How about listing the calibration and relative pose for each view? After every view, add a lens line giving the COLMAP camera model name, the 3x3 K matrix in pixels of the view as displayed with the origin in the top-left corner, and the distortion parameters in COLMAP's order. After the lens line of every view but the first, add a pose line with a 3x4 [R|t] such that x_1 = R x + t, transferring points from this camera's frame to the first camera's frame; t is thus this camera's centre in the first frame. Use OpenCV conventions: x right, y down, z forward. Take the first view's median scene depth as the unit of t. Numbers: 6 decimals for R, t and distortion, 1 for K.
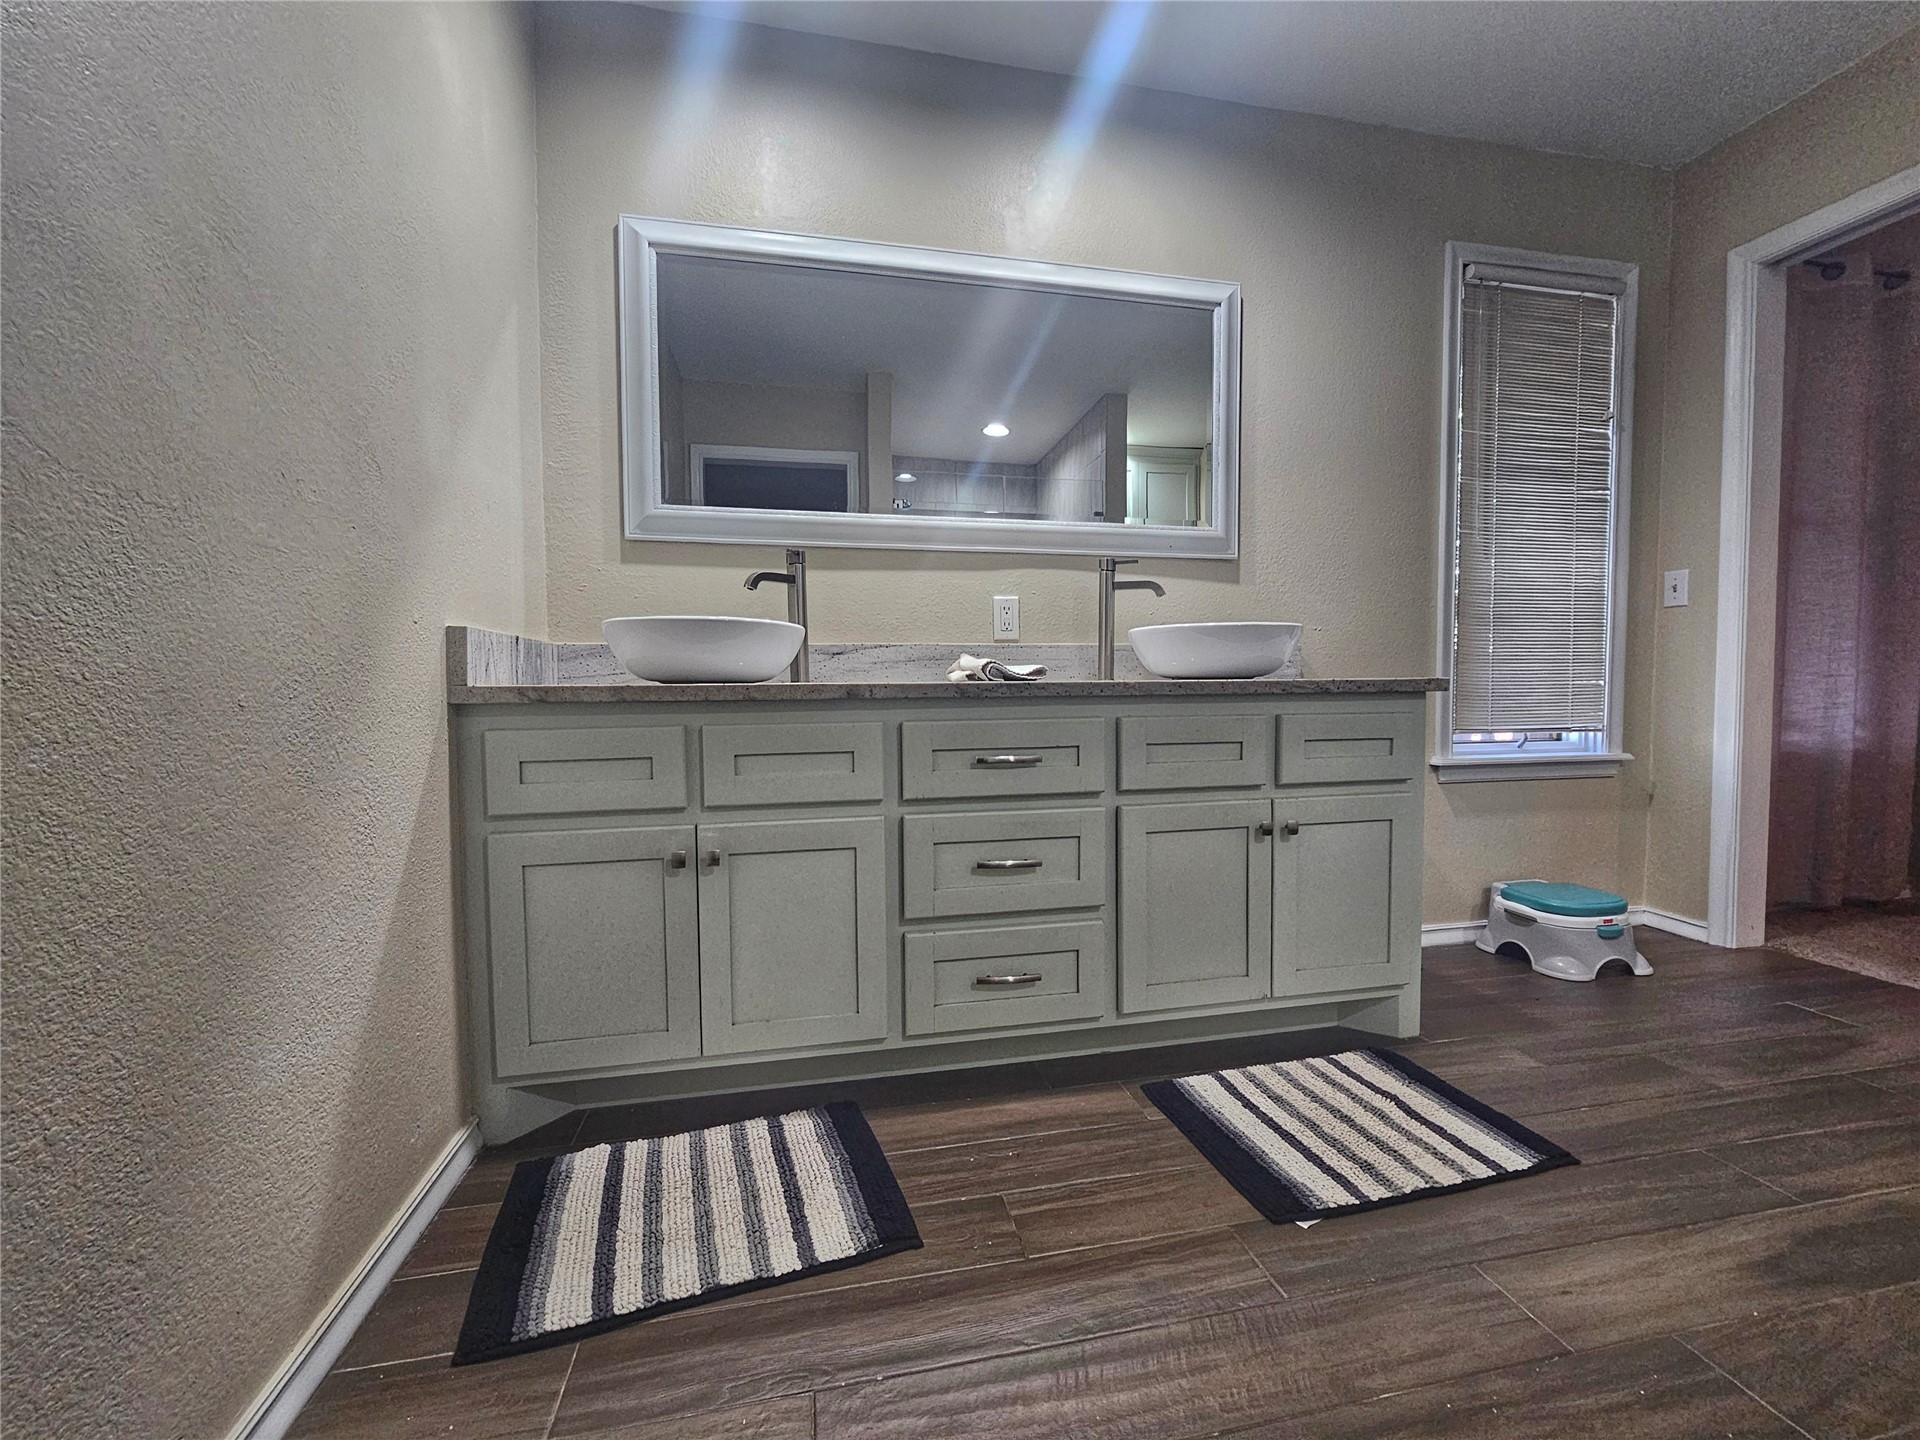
lens RADIAL K [[786.5, 0, 958.2], [0, 786.5, 726.0], [0, 0, 1]] dist [-0.004365, -0.001281]
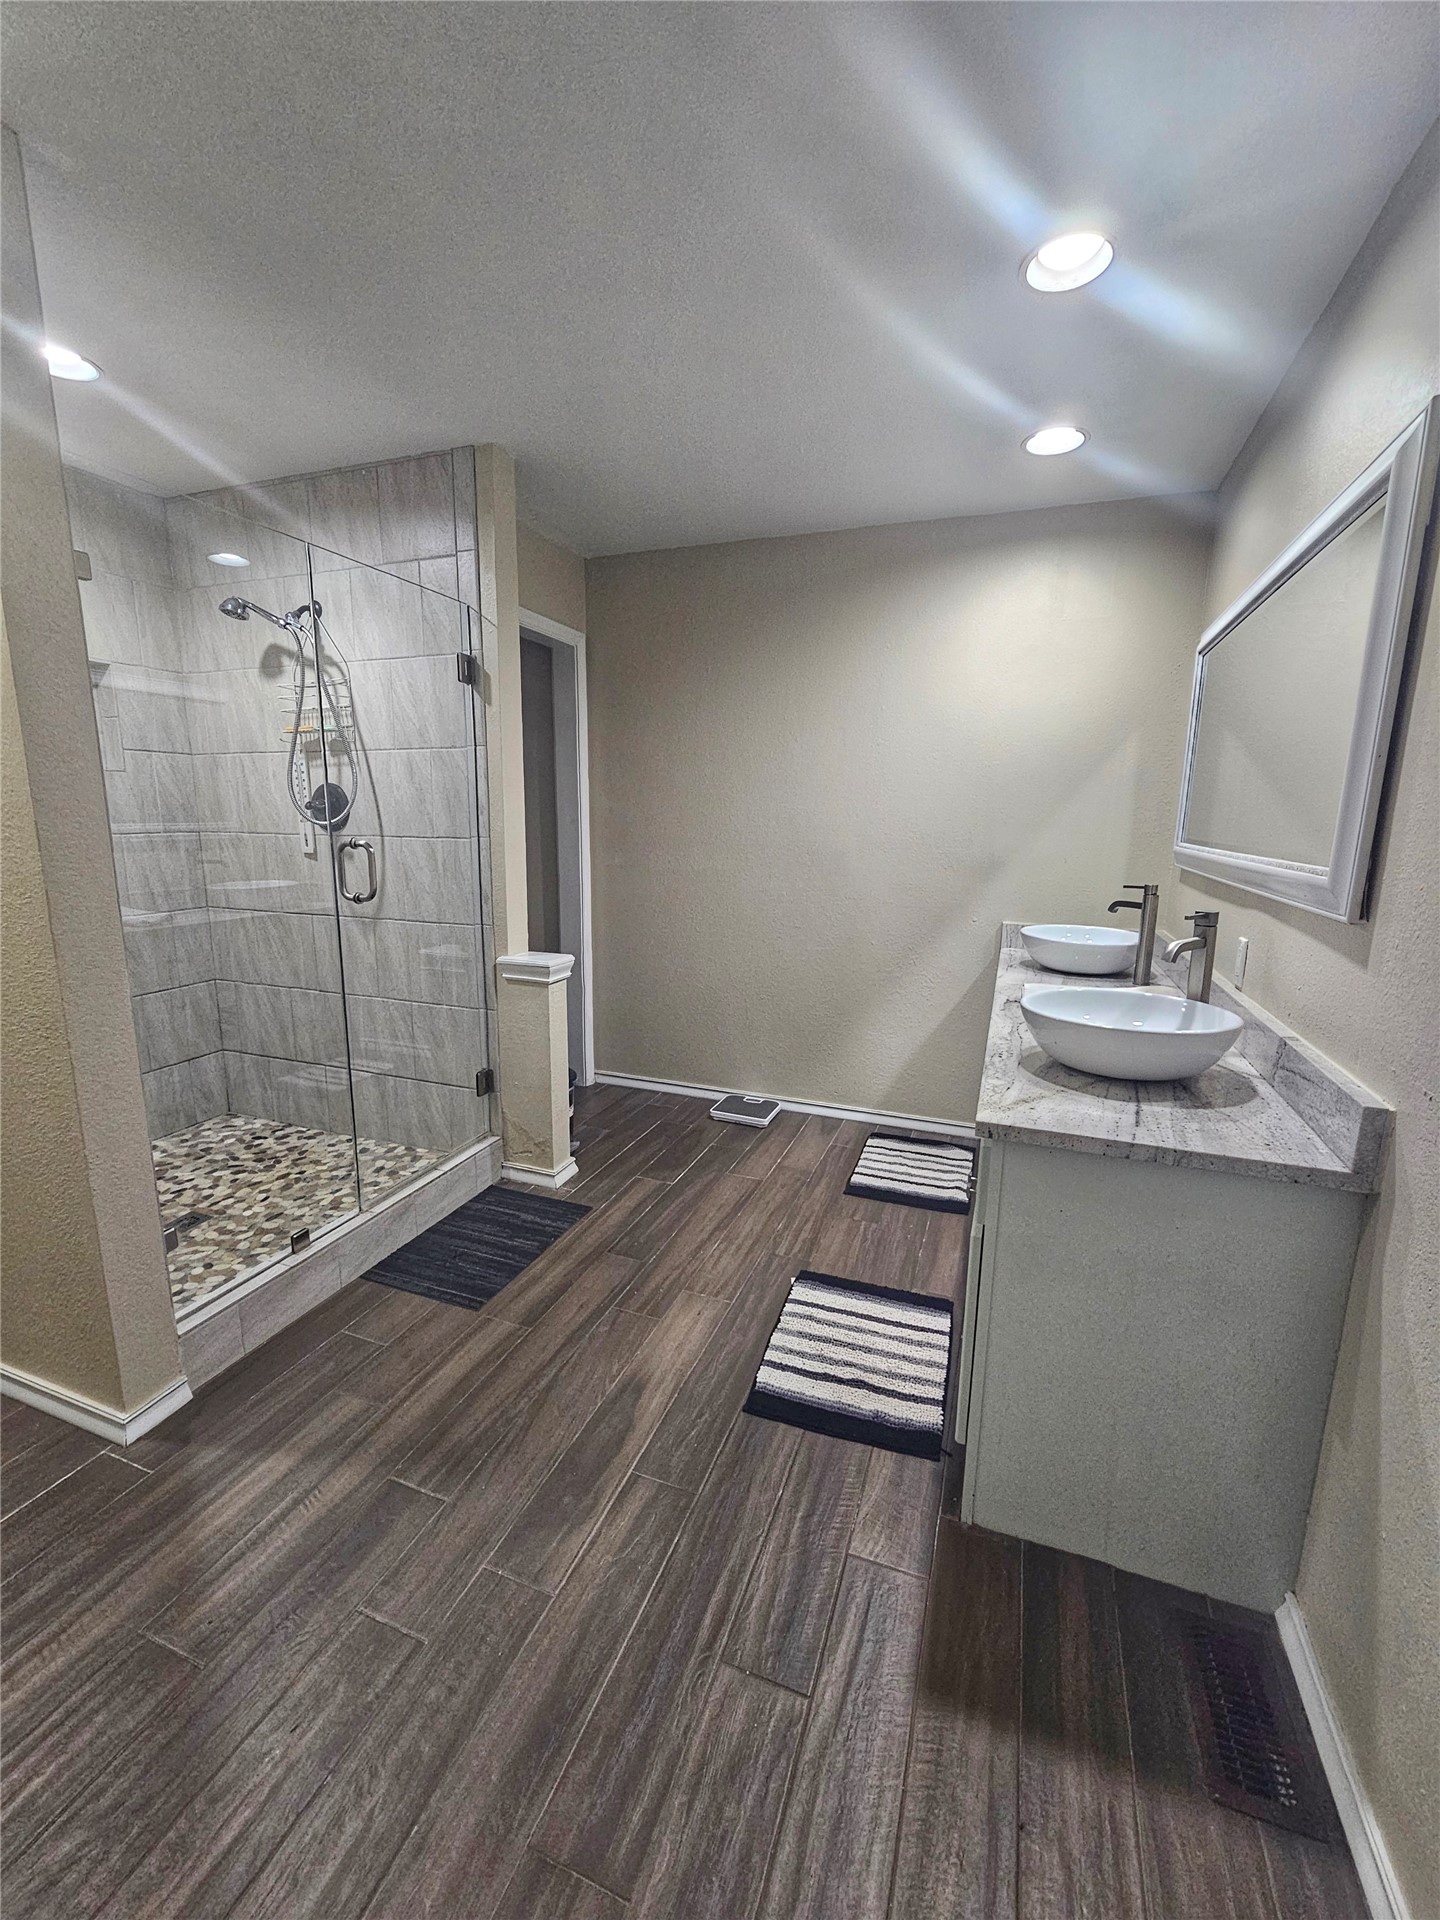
lens RADIAL K [[786.5, 0, 718.6], [0, 786.5, 963.5], [0, 0, 1]] dist [-0.004365, -0.001281]
pose [[-0.530054, 0.157724, -0.833166, 1.799333], [-0.041041, 0.976626, 0.210992, -0.478353], [0.846970, 0.146032, -0.511192, 1.518503]]
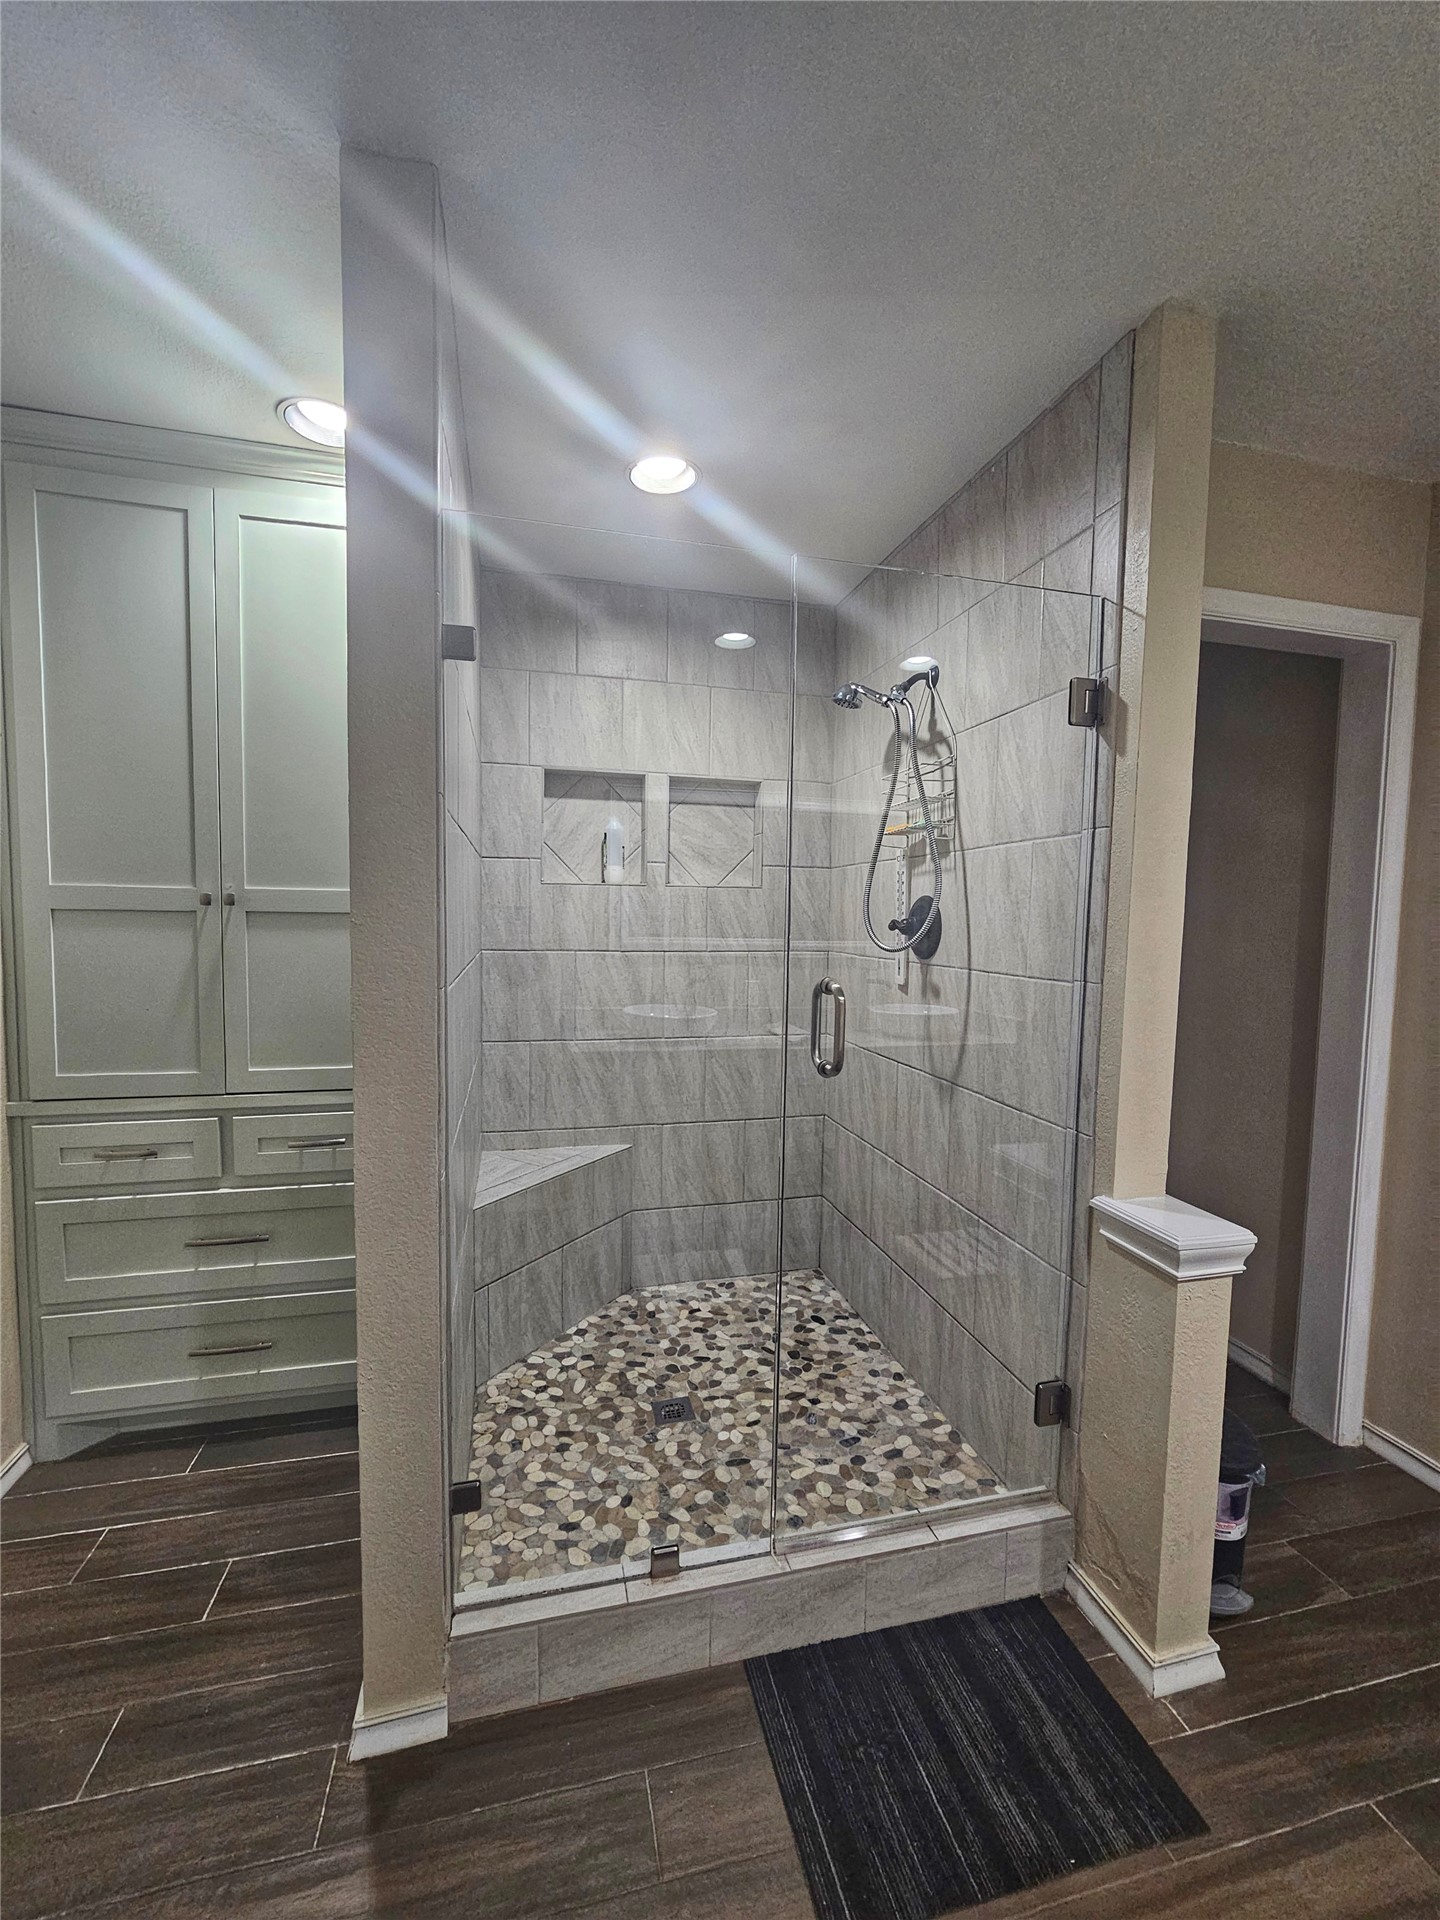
lens RADIAL K [[786.5, 0, 719.4], [0, 786.5, 965.7], [0, 0, 1]] dist [-0.004365, -0.001281]
pose [[-0.999069, -0.005302, -0.042819, 0.969645], [-0.009765, 0.994455, 0.104711, -0.485703], [0.042026, 0.105031, -0.993581, 1.046541]]
